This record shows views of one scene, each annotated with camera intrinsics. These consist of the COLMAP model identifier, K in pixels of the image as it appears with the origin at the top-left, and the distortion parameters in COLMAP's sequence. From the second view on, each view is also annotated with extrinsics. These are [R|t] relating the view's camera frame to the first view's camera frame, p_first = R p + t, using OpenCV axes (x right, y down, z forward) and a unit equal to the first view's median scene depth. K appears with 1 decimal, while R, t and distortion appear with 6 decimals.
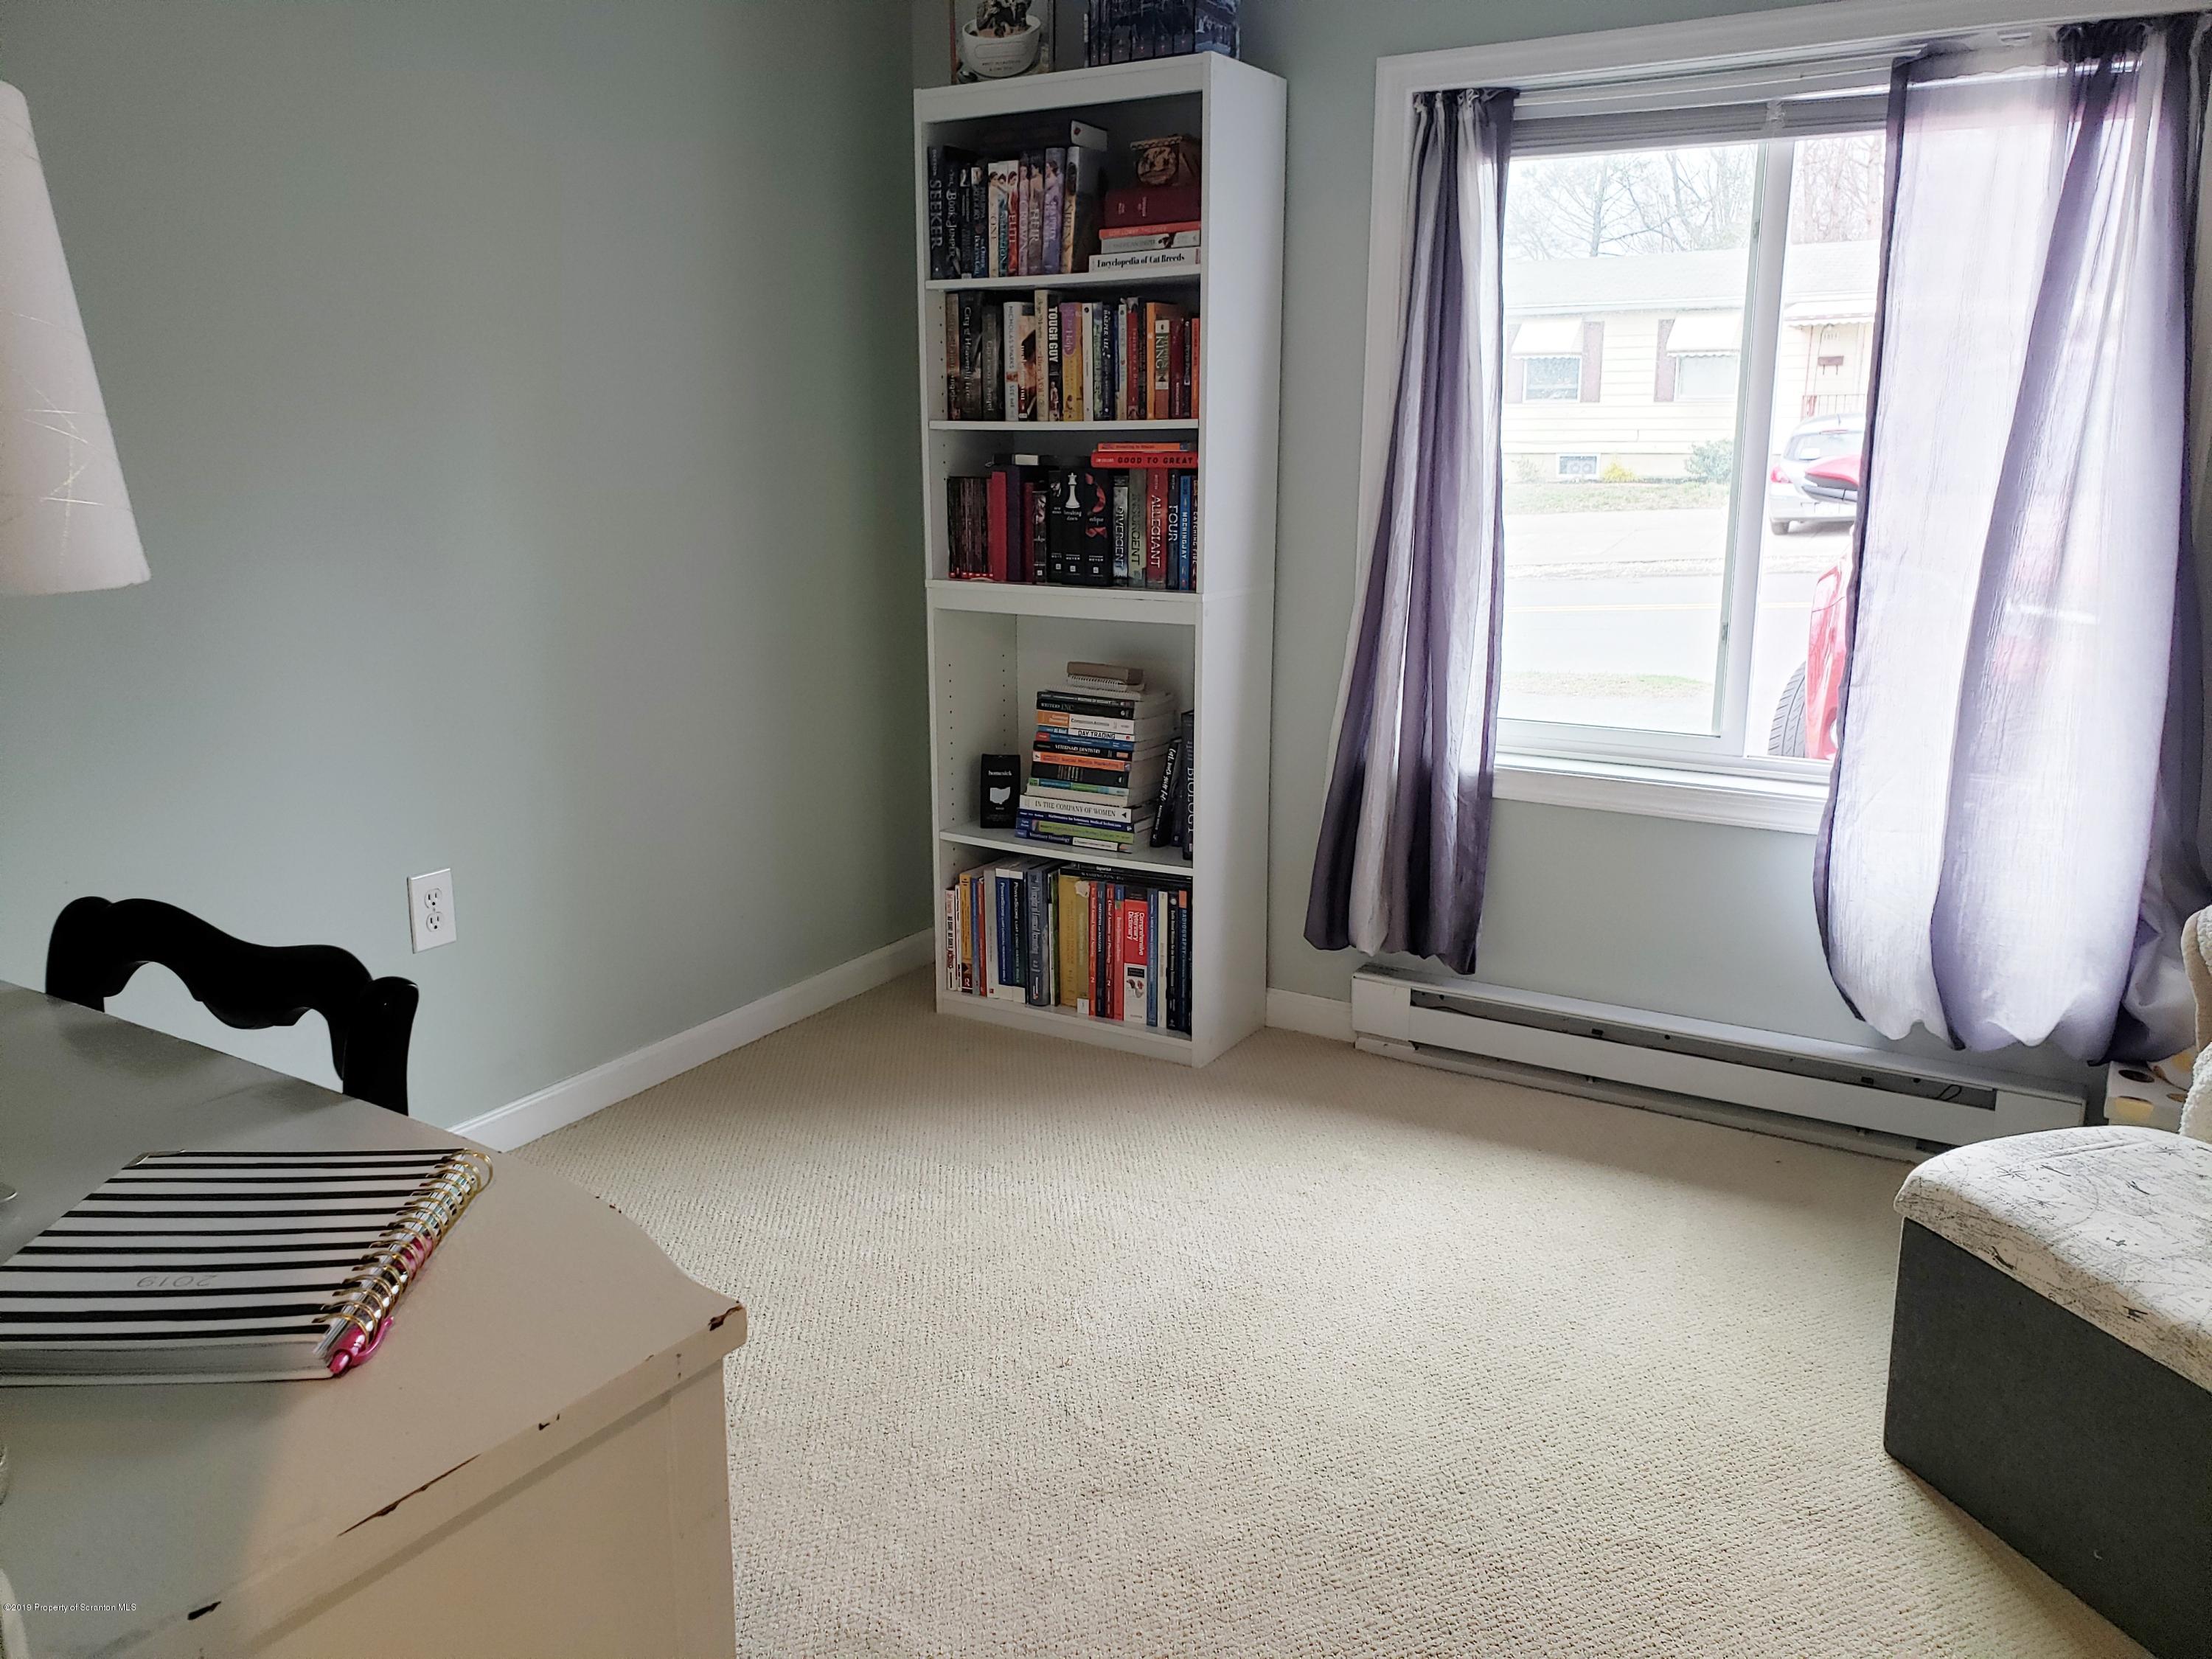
lens RADIAL K [[1734.2, 0, 1080.5], [0, 1734.2, 828.3], [0, 0, 1]] dist [0.035921, -0.001926]
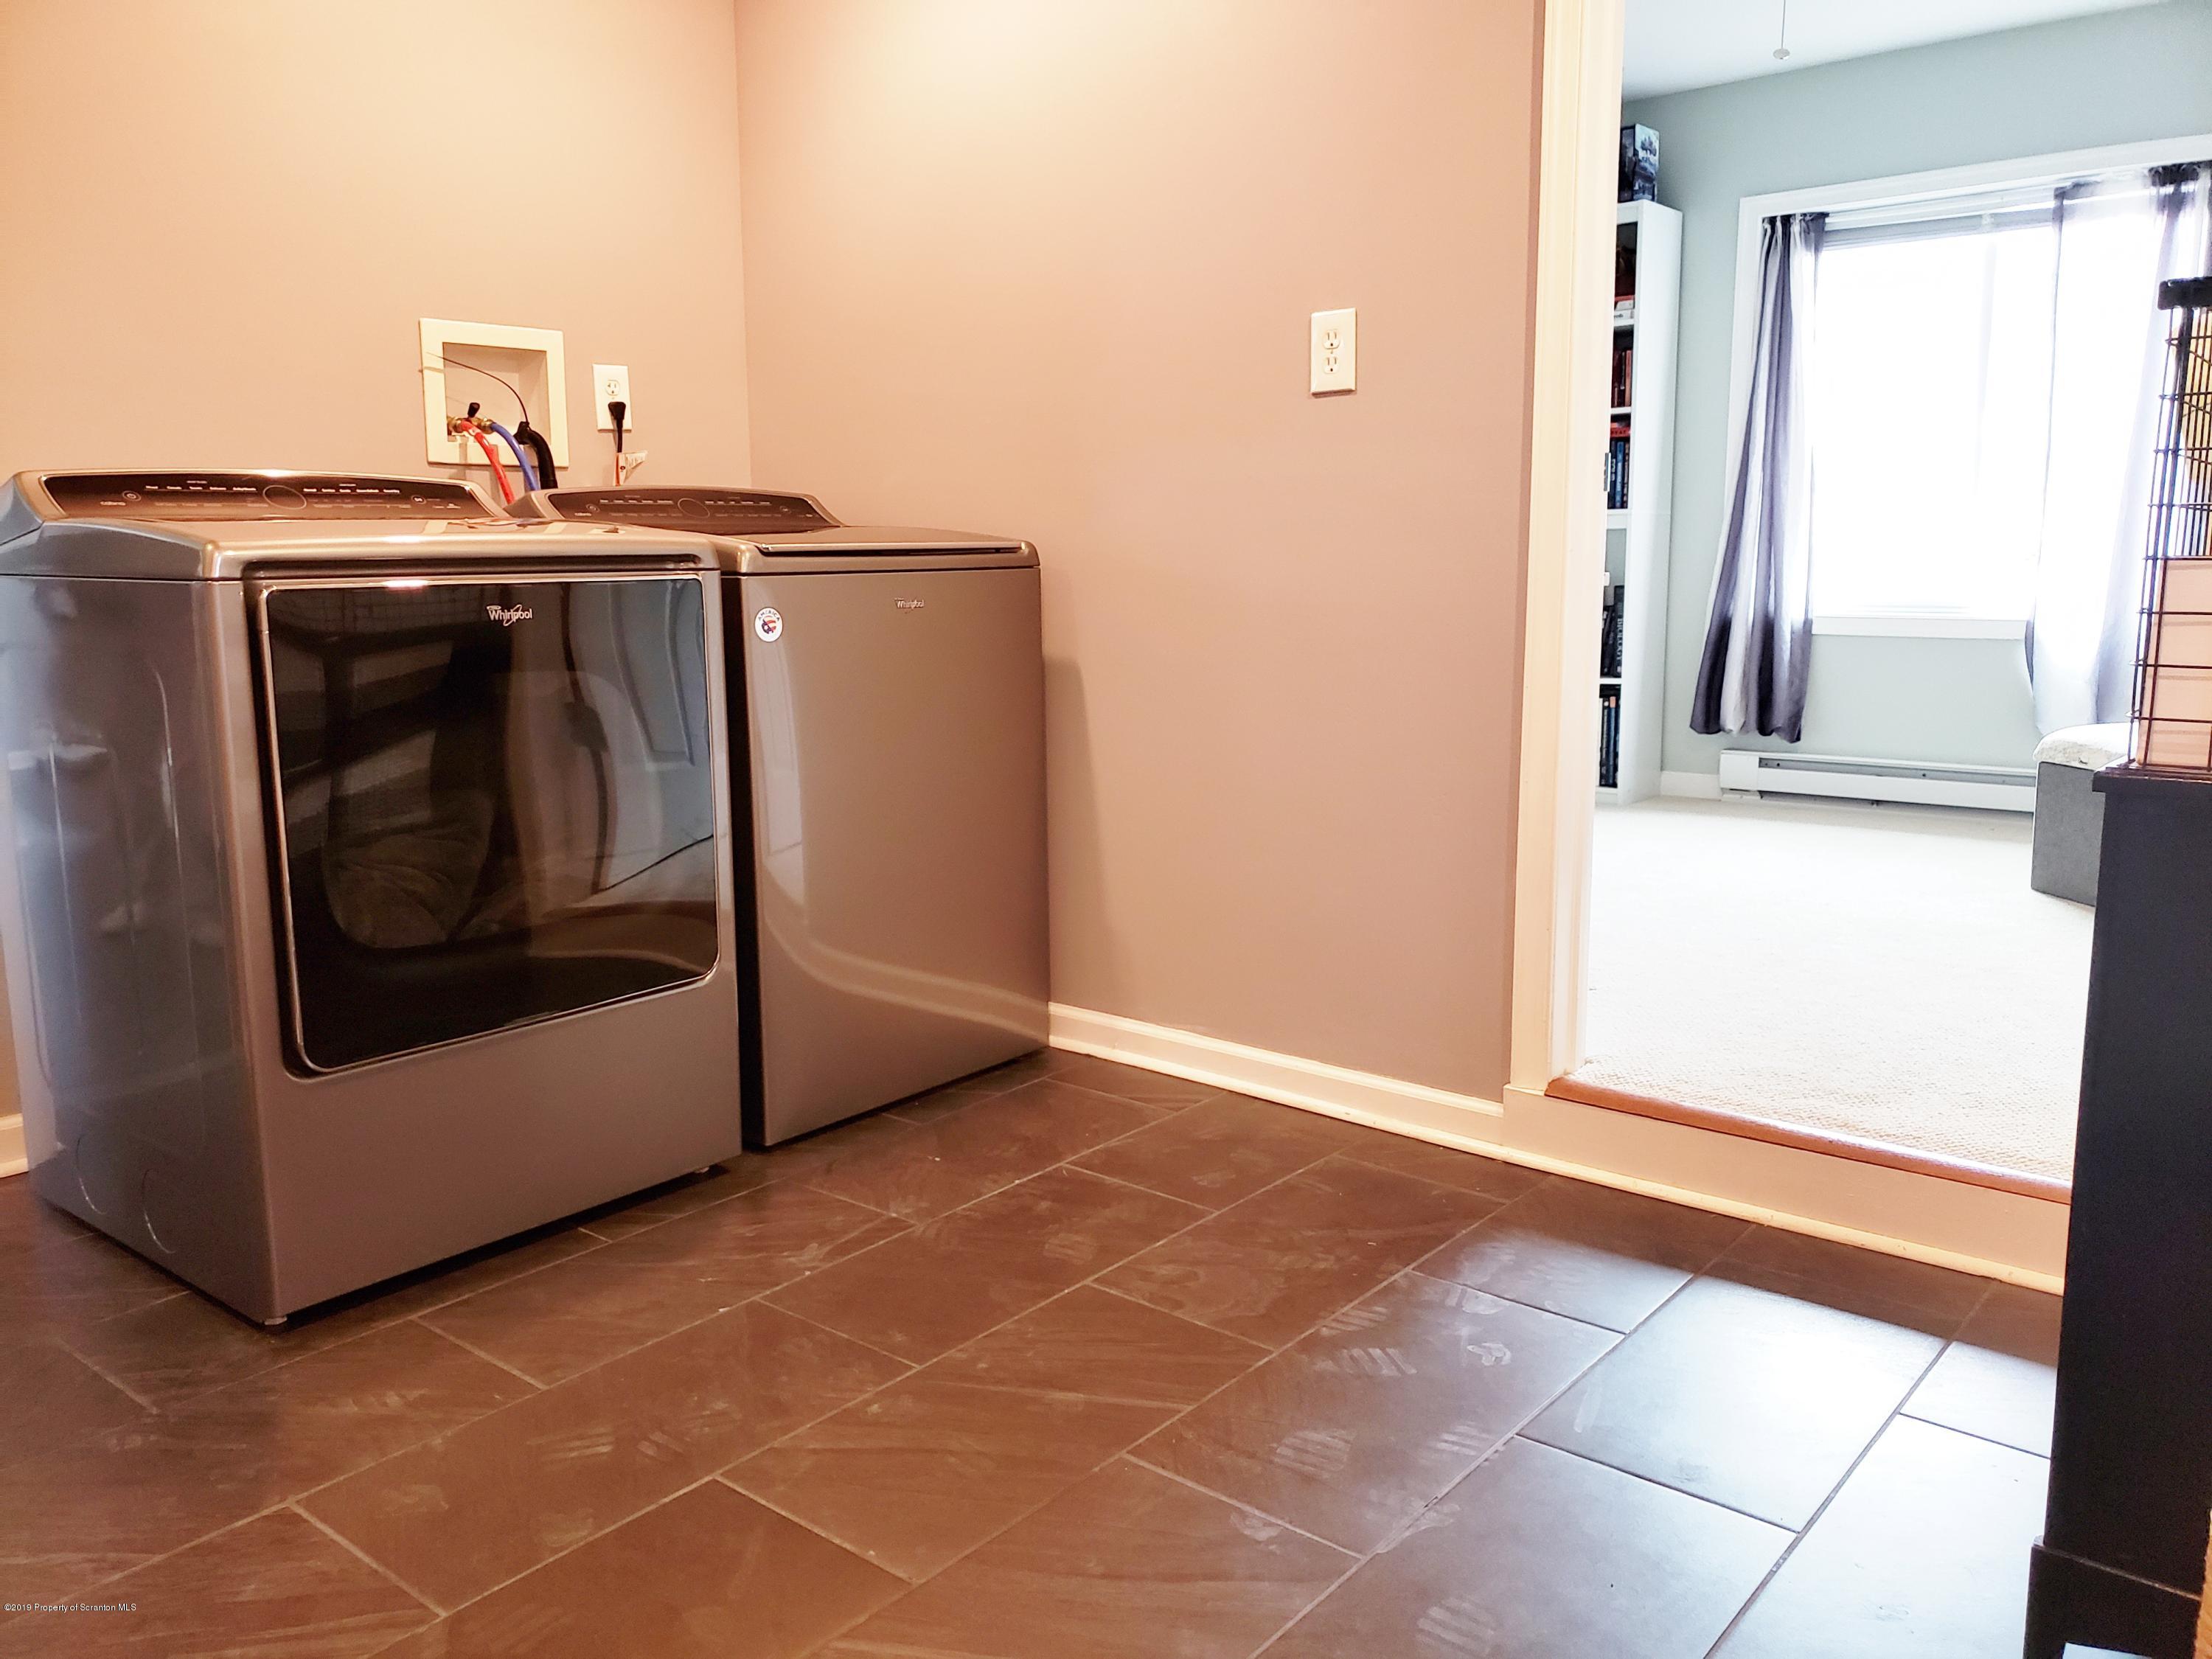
lens RADIAL K [[1745.5, 0, 1106.0], [0, 1745.5, 829.5], [0, 0, 1]] dist [0.007990, 0.029220]
pose [[0.988044, 0.015193, -0.153423, -0.166544], [-0.025190, 0.997669, -0.063422, 0.290969], [0.152102, 0.066529, 0.986123, -0.723020]]
